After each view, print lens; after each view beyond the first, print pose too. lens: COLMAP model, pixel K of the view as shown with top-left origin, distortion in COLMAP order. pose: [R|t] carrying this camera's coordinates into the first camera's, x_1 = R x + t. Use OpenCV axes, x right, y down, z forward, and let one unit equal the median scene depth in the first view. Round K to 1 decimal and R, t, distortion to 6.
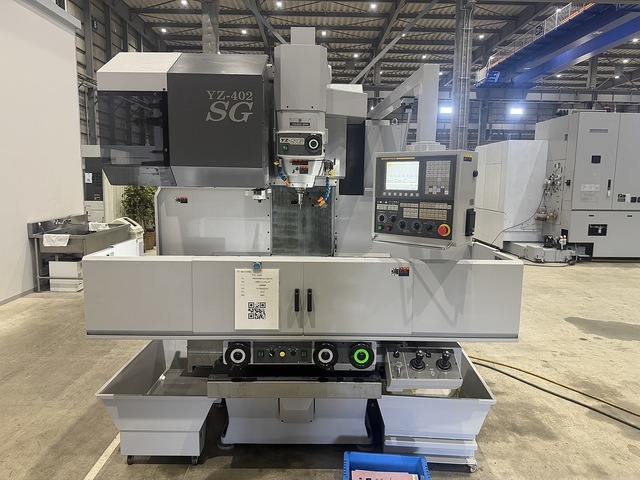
lens RADIAL K [[464.7, 0, 314.2], [0, 464.7, 242.8], [0, 0, 1]] dist [0.008141, -0.023363]
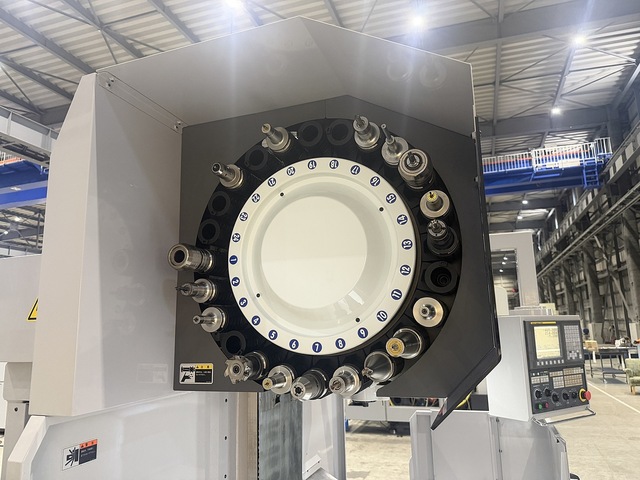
lens RADIAL K [[464.7, 0, 317.3], [0, 464.7, 240.5], [0, 0, 1]] dist [0.008141, -0.023363]
pose [[0.337729, 0.159106, 0.927698, -0.692805], [0.153800, 0.963034, -0.221158, -0.167833], [-0.928593, 0.217372, 0.300774, 0.911981]]
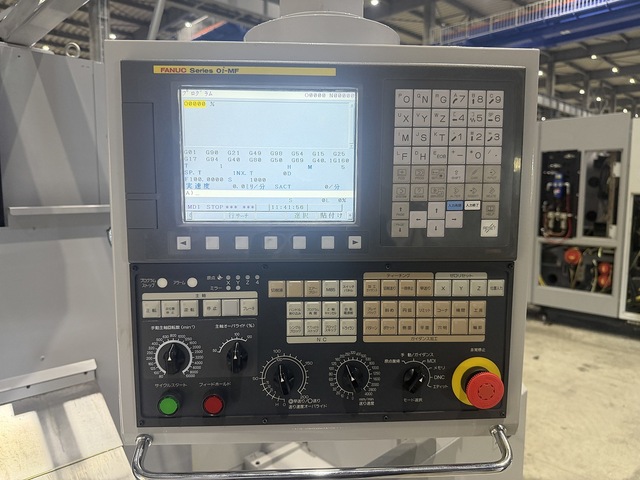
lens RADIAL K [[464.7, 0, 315.5], [0, 464.7, 241.5], [0, 0, 1]] dist [0.008141, -0.023363]
pose [[0.739777, -0.082852, 0.667732, 0.048086], [0.099035, 0.994989, 0.013737, -0.088040], [-0.665524, 0.055967, 0.744275, 0.686924]]
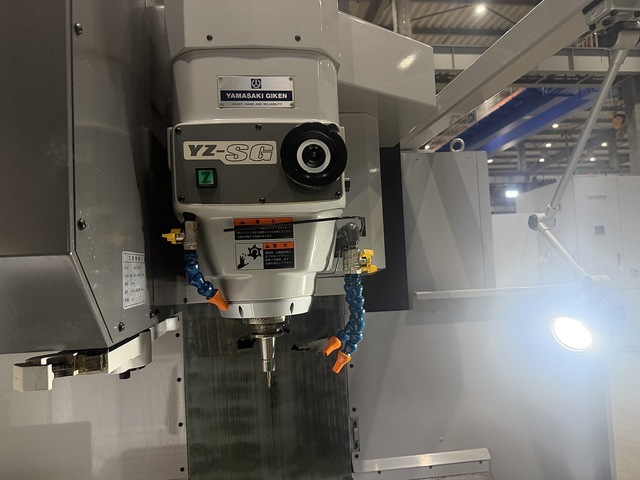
lens RADIAL K [[464.7, 0, 321.3], [0, 464.7, 240.5], [0, 0, 1]] dist [0.008141, -0.023363]
pose [[0.989766, -0.052380, 0.132736, -0.033725], [0.077740, 0.977964, -0.193760, -0.111027], [-0.119662, 0.202096, 0.972028, 0.734601]]
